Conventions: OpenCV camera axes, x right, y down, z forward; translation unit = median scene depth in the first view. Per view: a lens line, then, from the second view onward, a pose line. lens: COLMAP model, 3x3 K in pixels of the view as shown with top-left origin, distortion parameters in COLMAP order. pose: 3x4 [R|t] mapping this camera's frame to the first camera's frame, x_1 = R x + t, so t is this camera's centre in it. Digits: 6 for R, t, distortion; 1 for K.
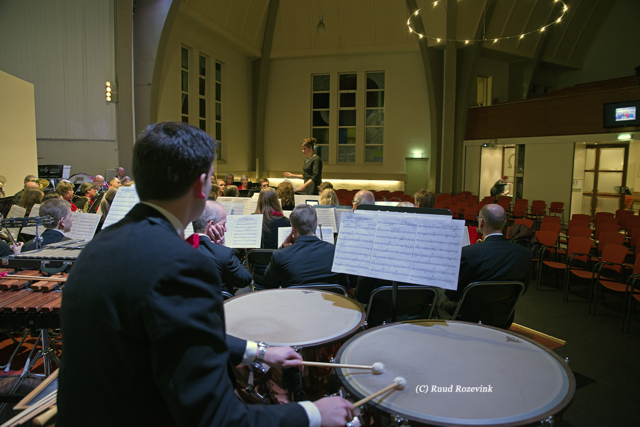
lens RADIAL K [[464.4, 0, 322.3], [0, 464.4, 209.3], [0, 0, 1]] dist [-0.068908, 0.012509]
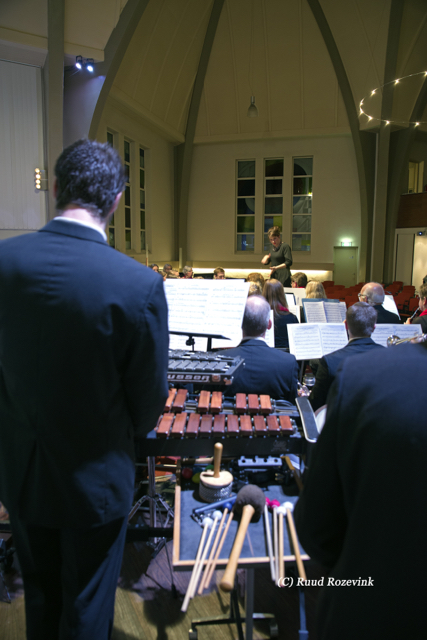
lens RADIAL K [[464.4, 0, 214.7], [0, 464.4, 321.7], [0, 0, 1]] dist [-0.068908, 0.012509]
pose [[0.999830, -0.002312, -0.018306, -0.053954], [0.003219, 0.998758, 0.049717, -0.002785], [0.018168, -0.049768, 0.998596, 0.020362]]
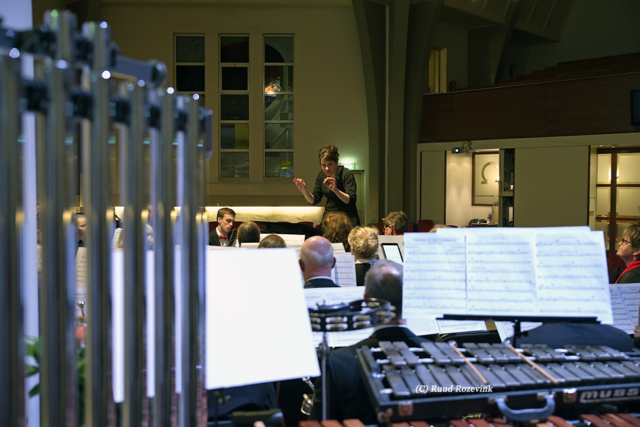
lens RADIAL K [[729.3, 0, 320.4], [0, 729.3, 214.0], [0, 0, 1]] dist [0.028747, 0.000000]
pose [[0.953014, -0.025599, 0.301844, -0.140870], [0.040753, 0.998199, -0.044015, -0.006923], [-0.300174, 0.054248, 0.952341, 0.043340]]
